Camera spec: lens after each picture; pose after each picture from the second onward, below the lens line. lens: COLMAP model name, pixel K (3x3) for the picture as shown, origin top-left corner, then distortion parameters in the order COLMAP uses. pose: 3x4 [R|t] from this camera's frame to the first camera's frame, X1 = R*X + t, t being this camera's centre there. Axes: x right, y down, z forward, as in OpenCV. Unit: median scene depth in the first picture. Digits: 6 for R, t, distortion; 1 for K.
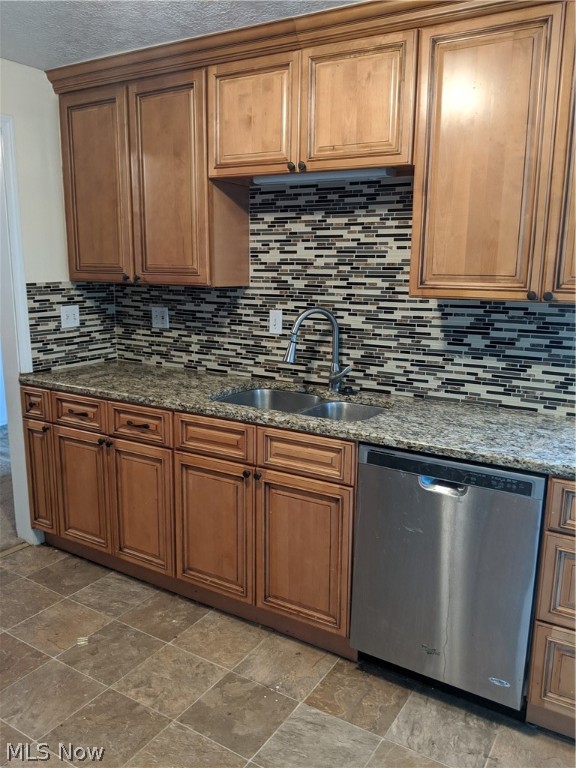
lens RADIAL K [[611.0, 0, 286.5], [0, 611.0, 385.3], [0, 0, 1]] dist [0.055407, -0.010174]
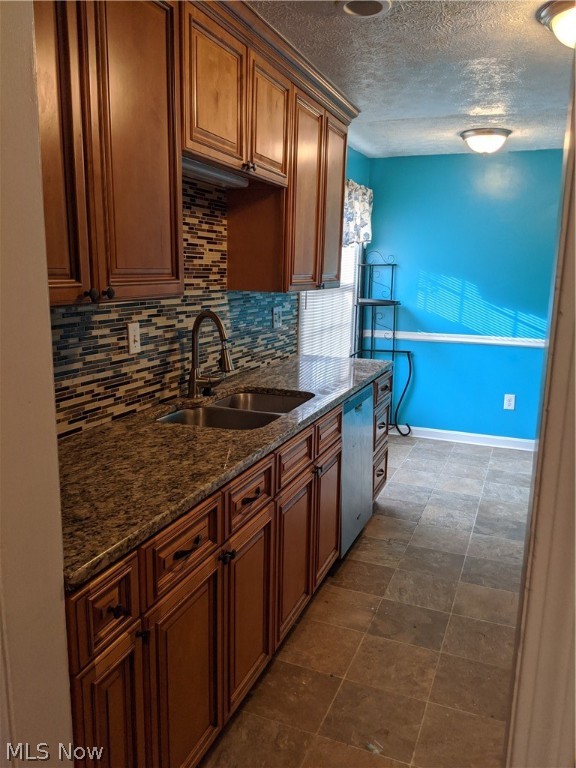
lens RADIAL K [[611.0, 0, 286.5], [0, 611.0, 383.6], [0, 0, 1]] dist [0.055407, -0.010174]
pose [[-0.184918, -0.195084, 0.963197, -0.852258], [0.168598, 0.959271, 0.226657, -0.201303], [-0.968184, 0.204306, -0.144496, 0.979633]]
